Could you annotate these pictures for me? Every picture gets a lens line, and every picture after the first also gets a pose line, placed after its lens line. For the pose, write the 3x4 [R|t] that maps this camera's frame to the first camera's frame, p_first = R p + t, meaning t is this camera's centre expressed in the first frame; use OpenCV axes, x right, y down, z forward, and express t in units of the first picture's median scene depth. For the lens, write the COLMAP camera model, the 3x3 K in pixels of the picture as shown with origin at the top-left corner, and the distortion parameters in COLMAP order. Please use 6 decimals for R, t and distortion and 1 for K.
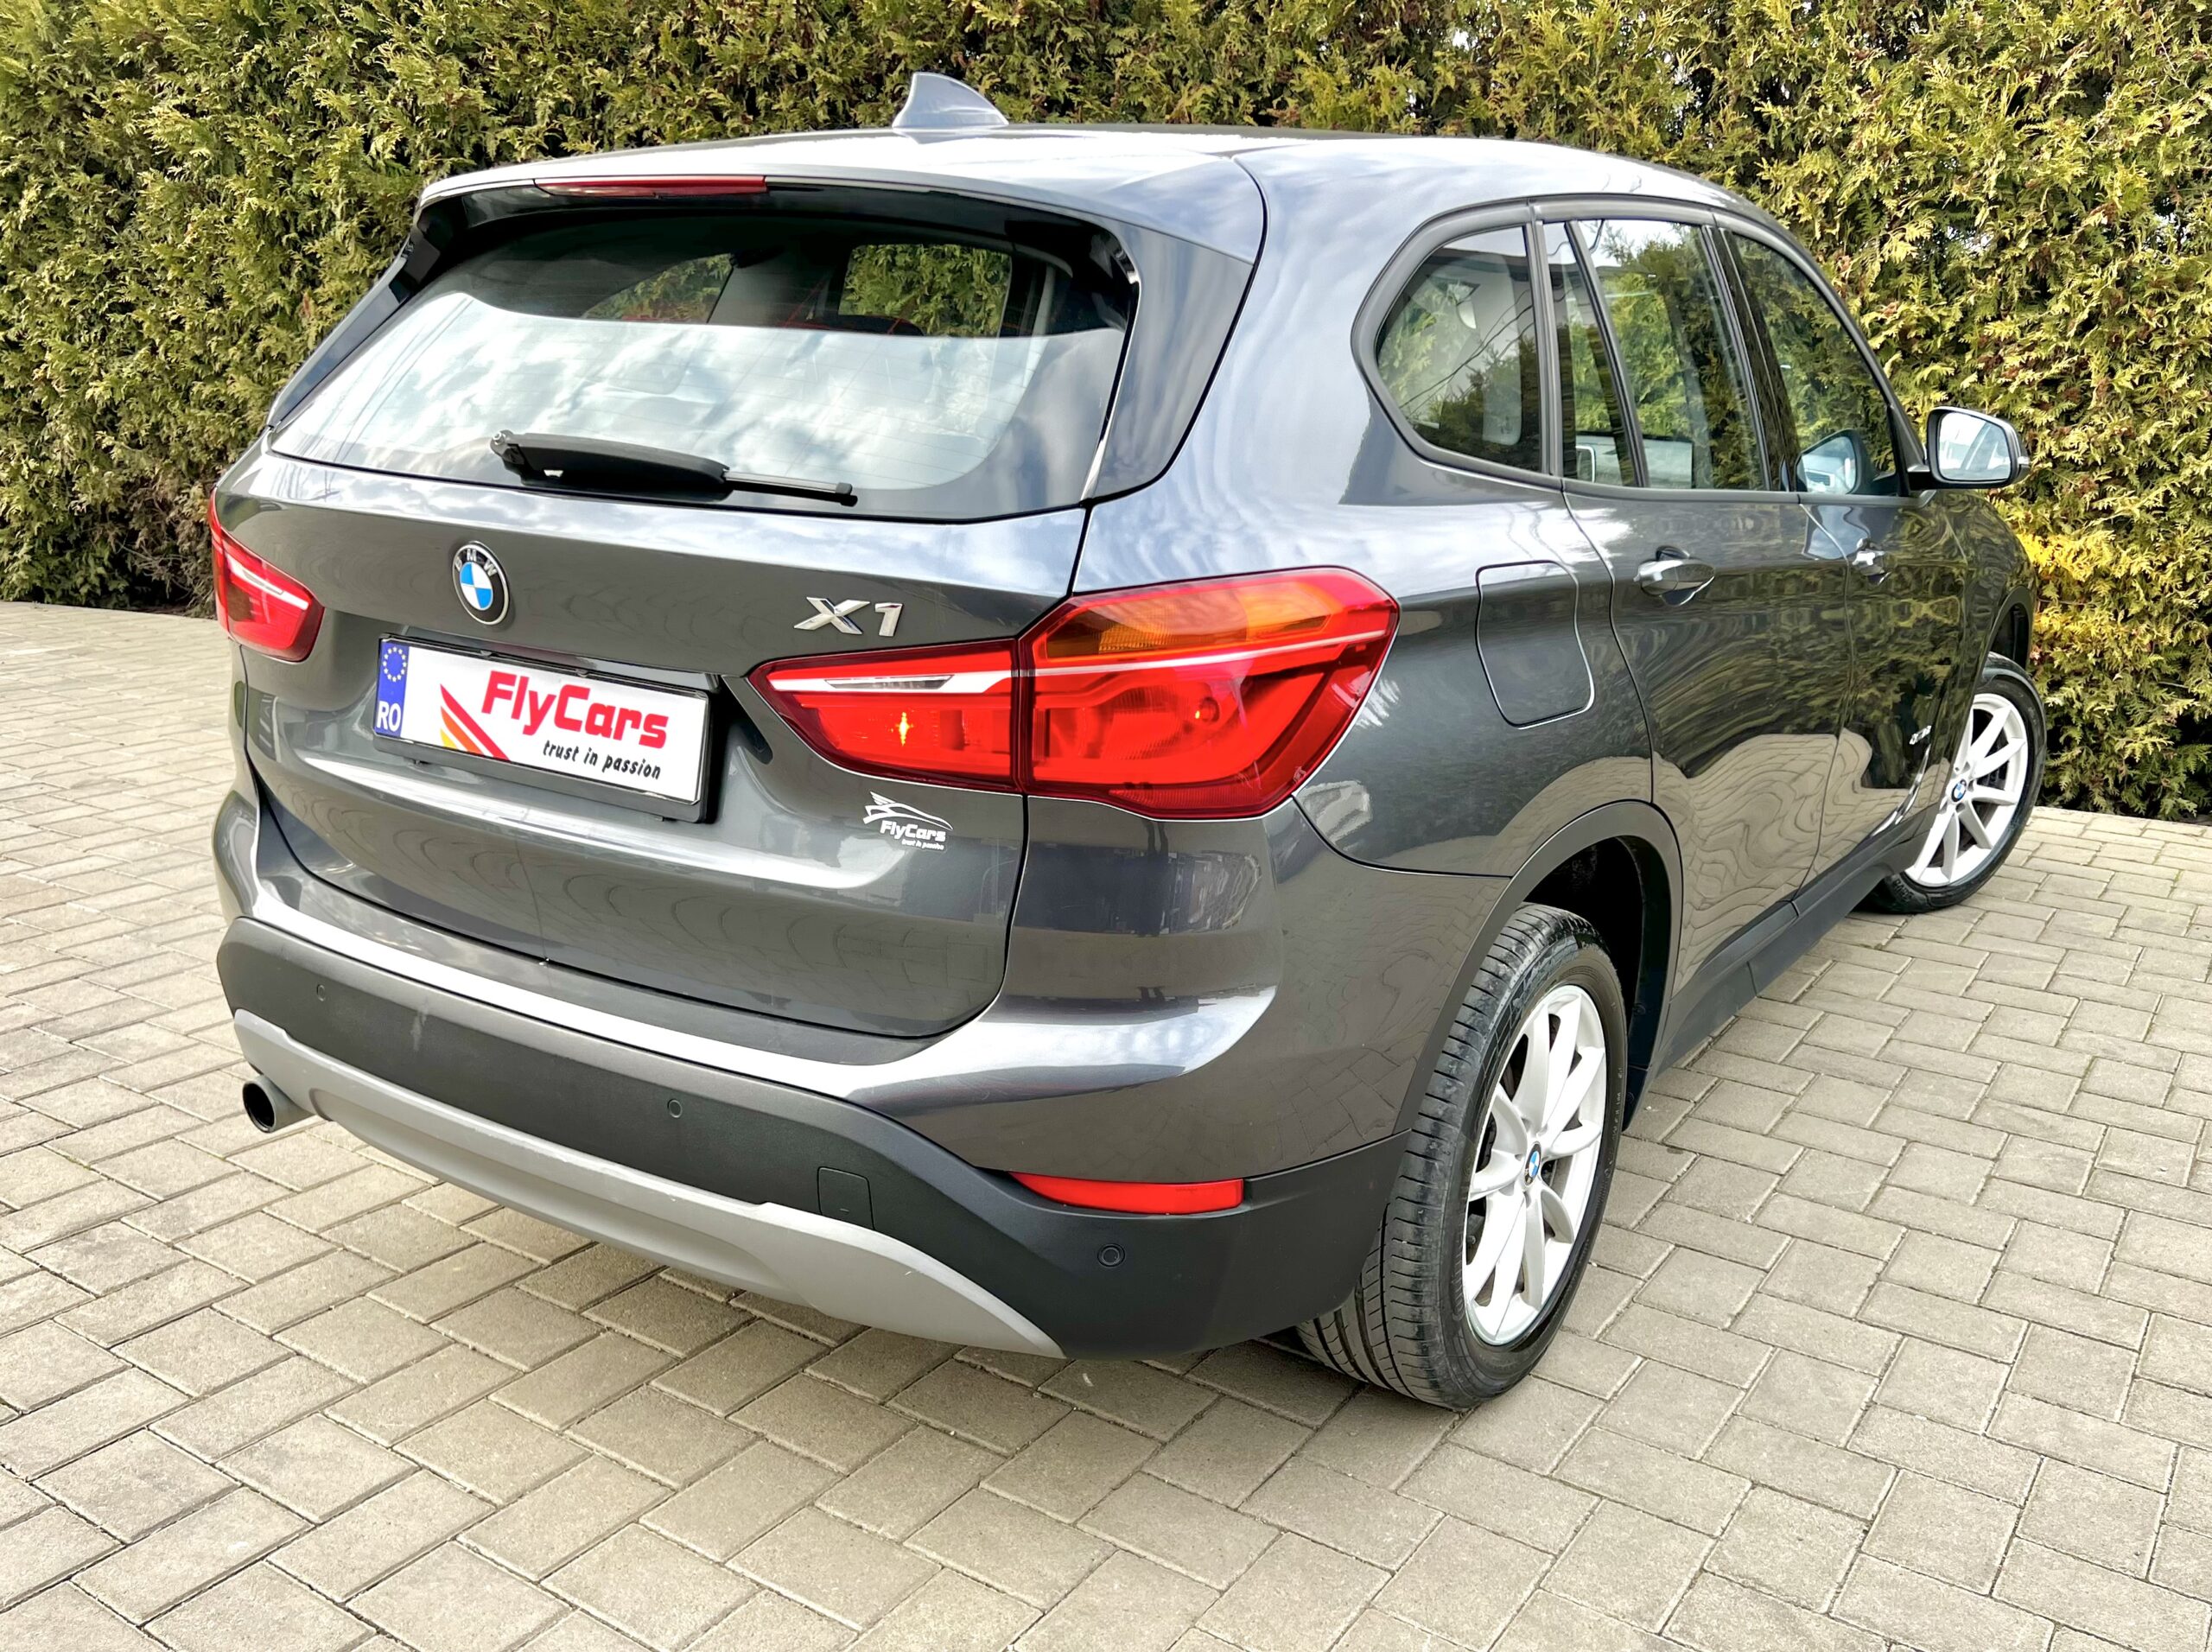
lens RADIAL K [[1844.9, 0, 1145.7], [0, 1844.9, 934.7], [0, 0, 1]] dist [0.086974, -0.087761]
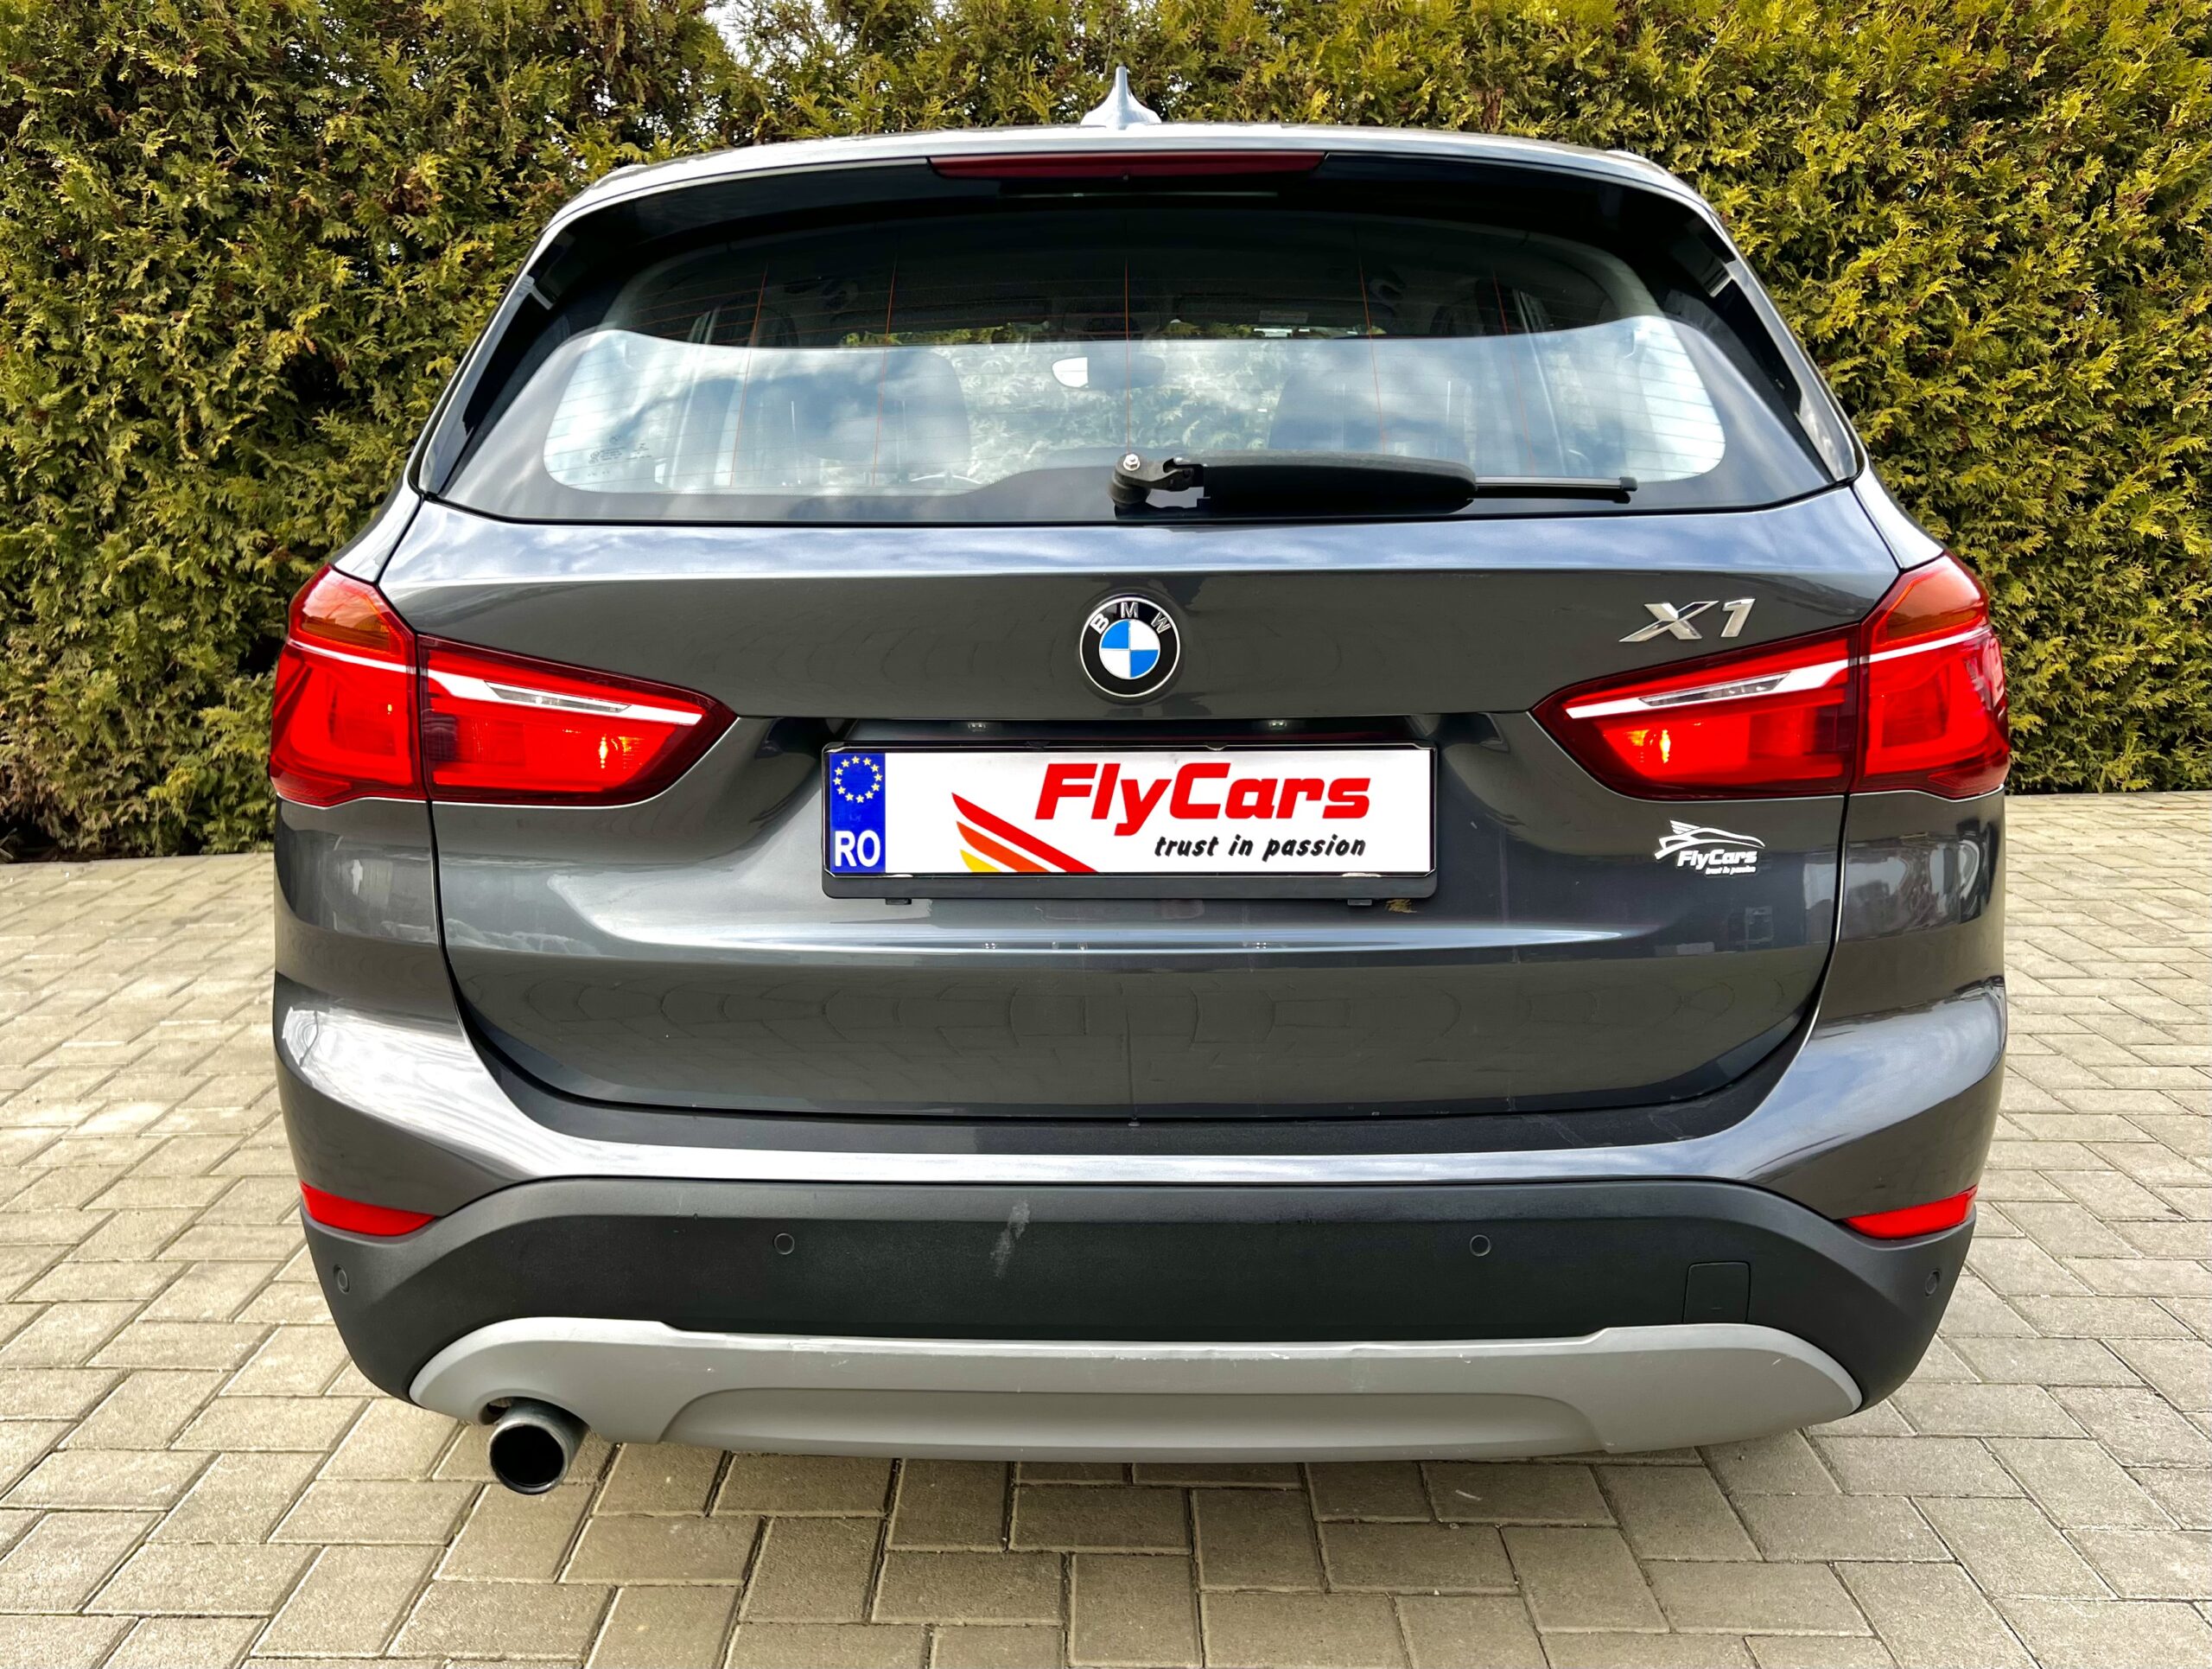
lens RADIAL K [[1933.4, 0, 1016.9], [0, 1933.4, 876.6], [0, 0, 1]] dist [0.056836, -0.043440]
pose [[0.856676, -0.148091, 0.494141, -0.449410], [0.193717, 0.980154, -0.042094, -0.037265], [-0.478101, 0.131784, 0.868362, 0.180049]]
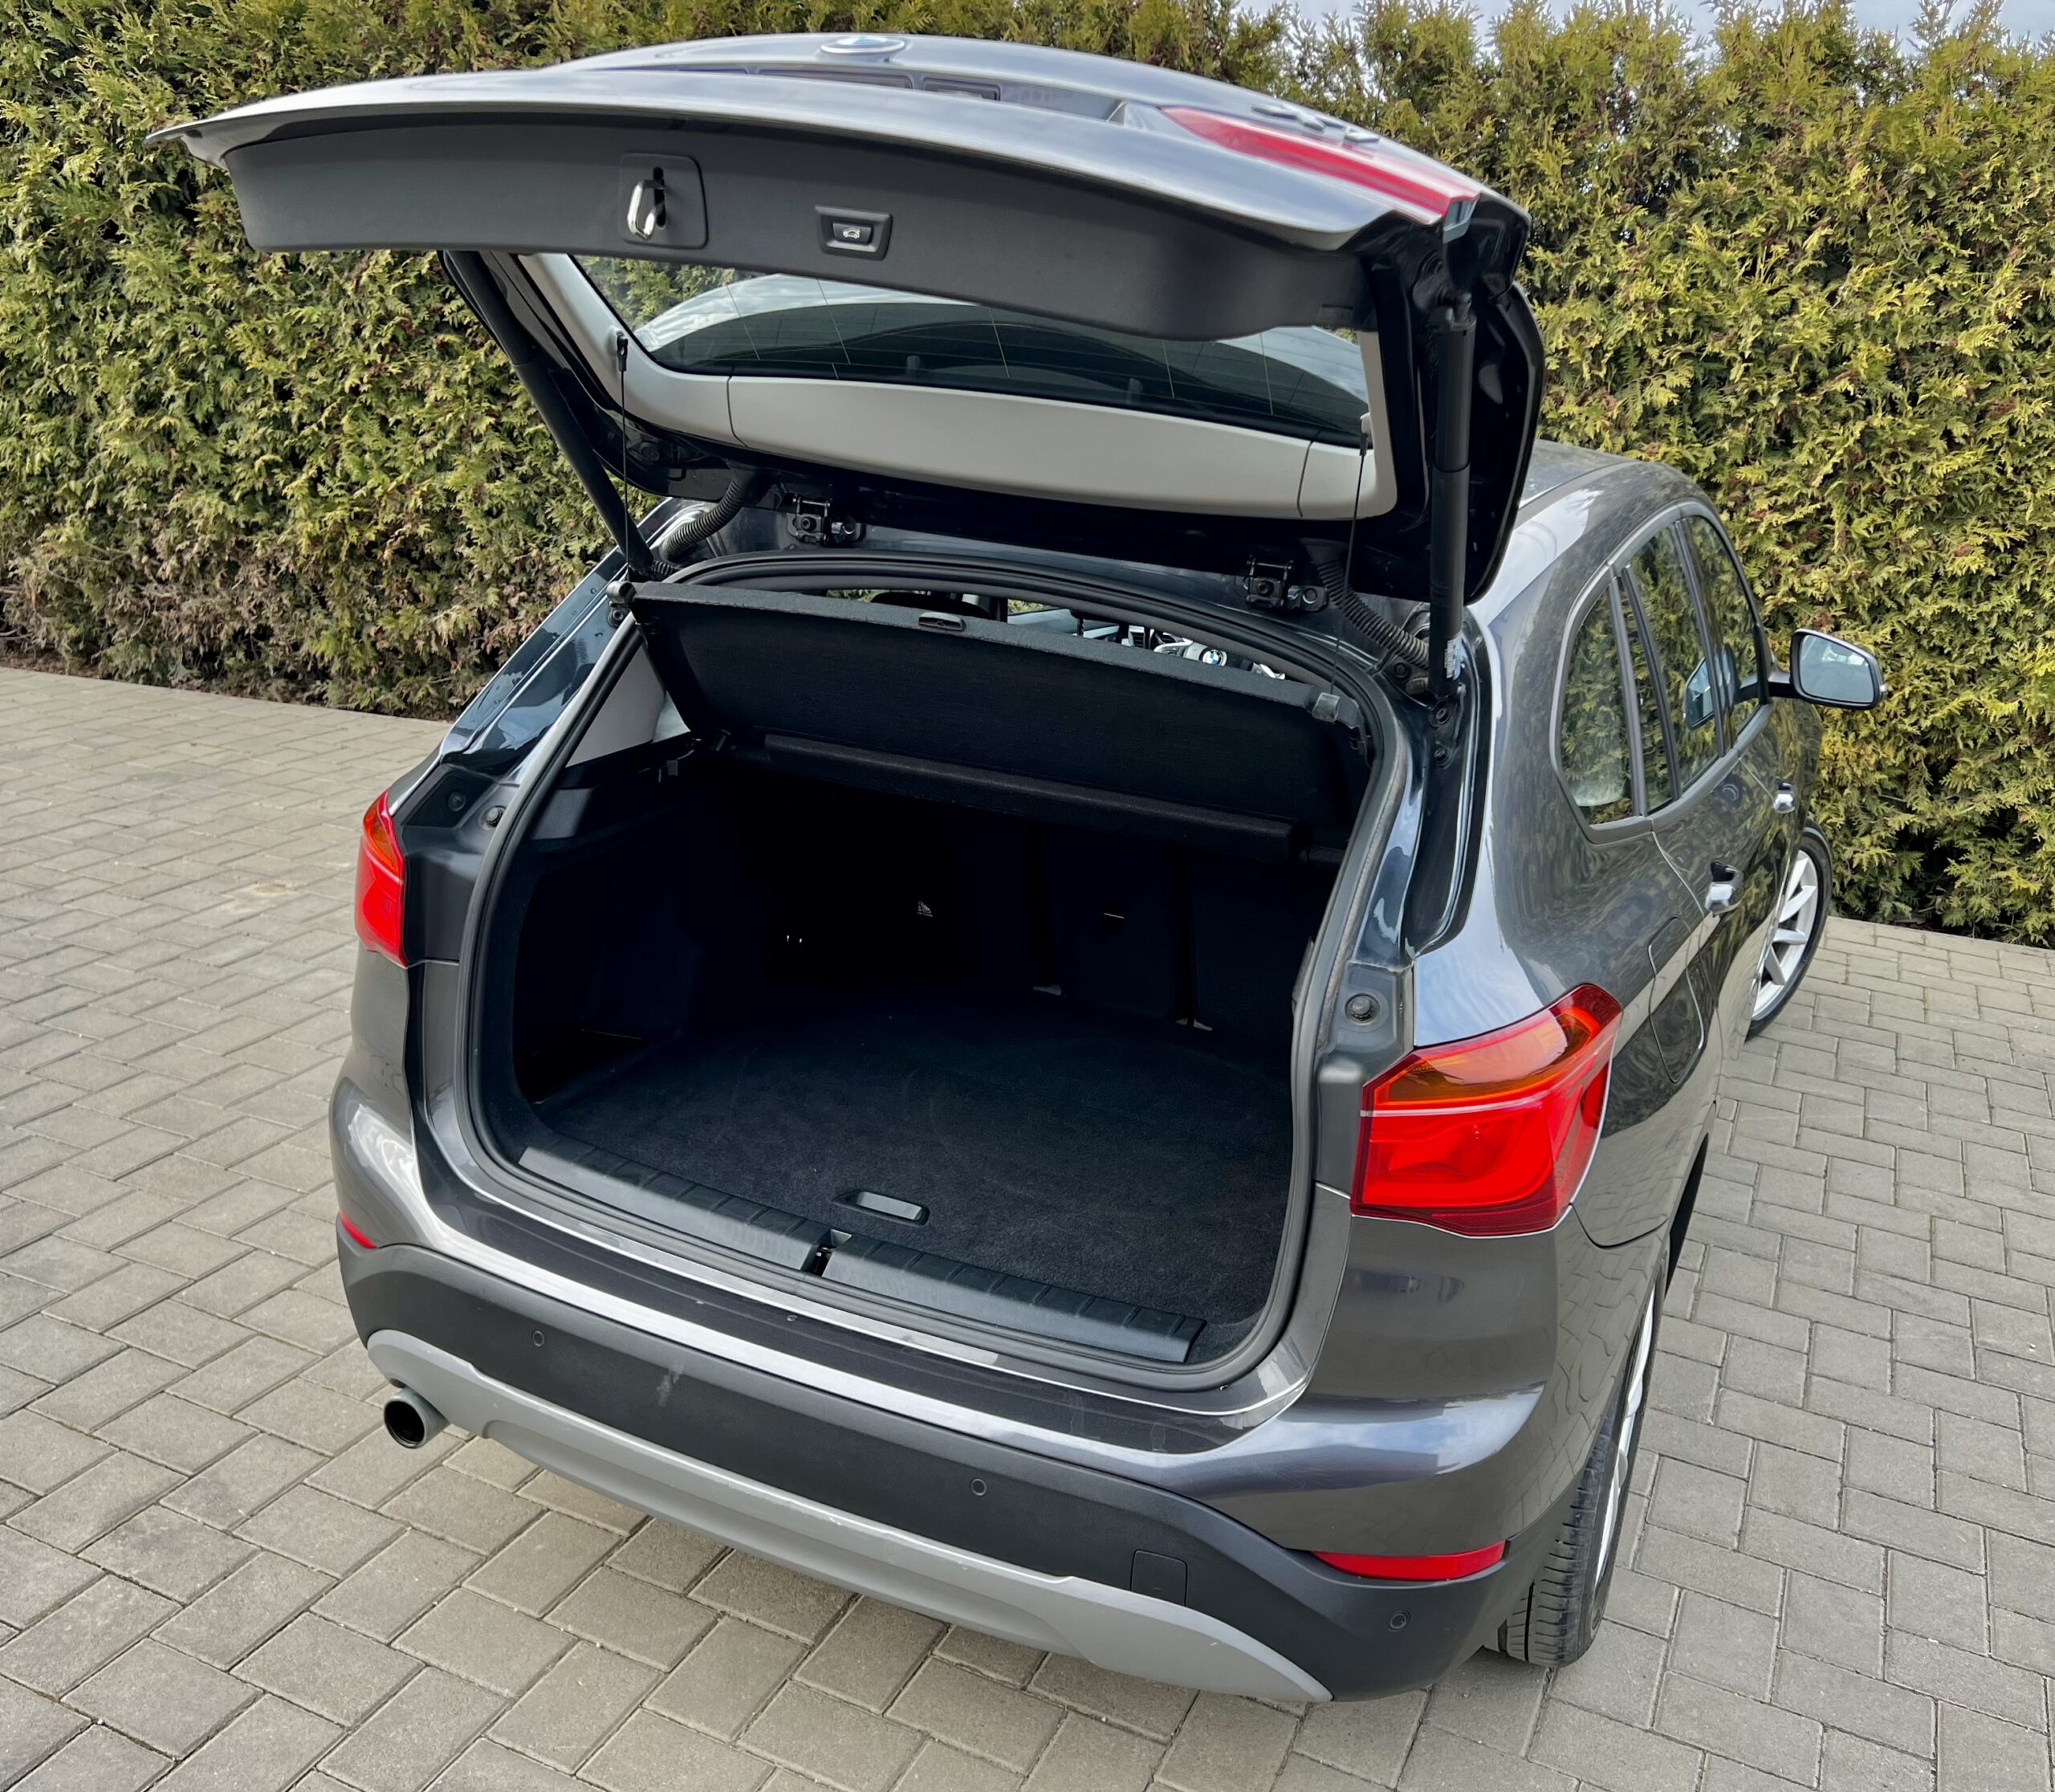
lens RADIAL K [[1947.2, 0, 1000.8], [0, 1947.2, 858.9], [0, 0, 1]] dist [0.040674, -0.006706]
pose [[0.987860, 0.002027, 0.155334, -0.225458], [0.000247, 0.999893, -0.014620, -0.135161], [-0.155347, 0.014481, 0.987754, -0.061190]]
